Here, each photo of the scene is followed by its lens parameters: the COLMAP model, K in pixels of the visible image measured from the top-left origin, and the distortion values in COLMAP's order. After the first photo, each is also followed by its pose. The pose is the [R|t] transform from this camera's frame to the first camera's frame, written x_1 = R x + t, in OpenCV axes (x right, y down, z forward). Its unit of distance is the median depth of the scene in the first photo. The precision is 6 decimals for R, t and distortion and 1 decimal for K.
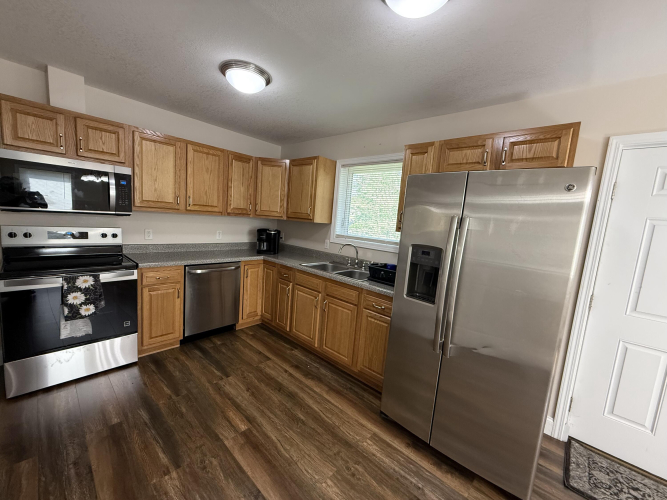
lens RADIAL K [[265.7, 0, 331.5], [0, 265.7, 250.0], [0, 0, 1]] dist [0.004062, -0.000451]
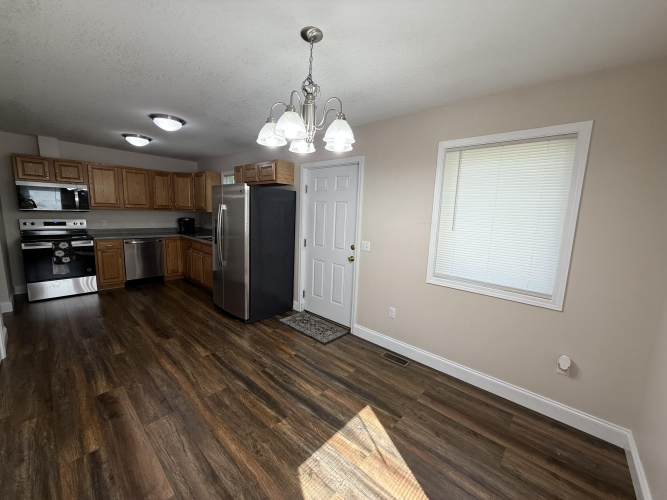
lens RADIAL K [[265.7, 0, 331.5], [0, 265.7, 250.7], [0, 0, 1]] dist [0.004062, -0.000451]
pose [[0.999145, -0.041251, -0.002623, 1.021139], [0.041300, 0.998896, 0.022393, 0.188217], [0.001697, -0.022482, 0.999746, -0.936419]]
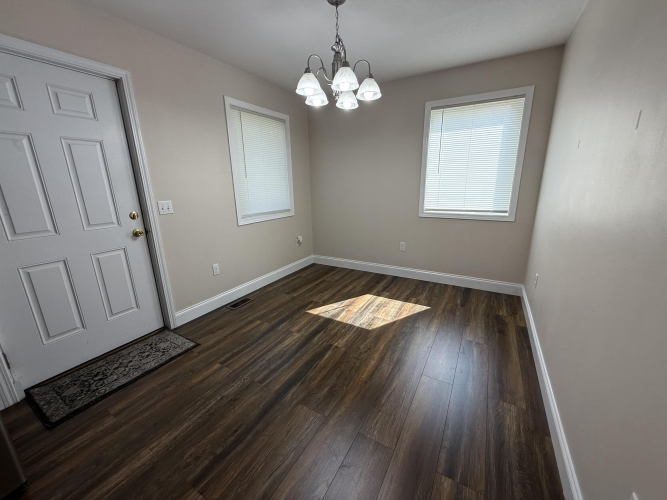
lens RADIAL K [[265.7, 0, 331.6], [0, 265.7, 250.4], [0, 0, 1]] dist [0.004062, -0.000451]
pose [[-0.207915, -0.320371, 0.924194, 0.000564], [0.122483, 0.928878, 0.349549, 0.069564], [-0.970448, 0.185874, -0.153887, 0.048765]]
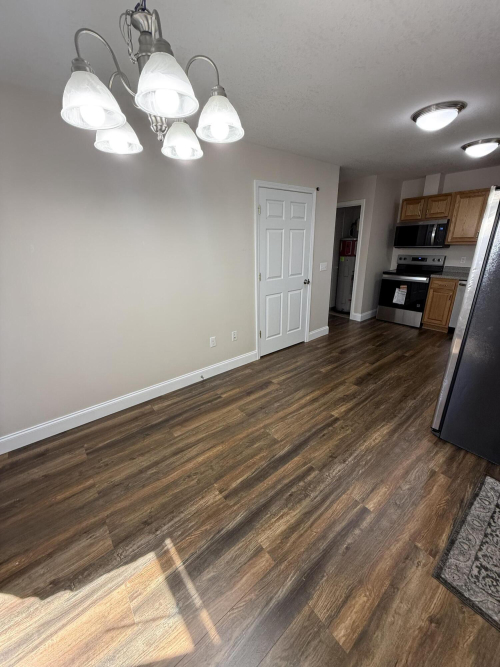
lens RADIAL K [[265.7, 0, 251.2], [0, 265.7, 333.4], [0, 0, 1]] dist [0.004062, -0.000451]
pose [[-0.147452, 0.256093, -0.955340, 1.450721], [-0.113979, 0.955063, 0.273611, 0.085046], [0.982480, 0.149233, -0.111637, 0.049737]]
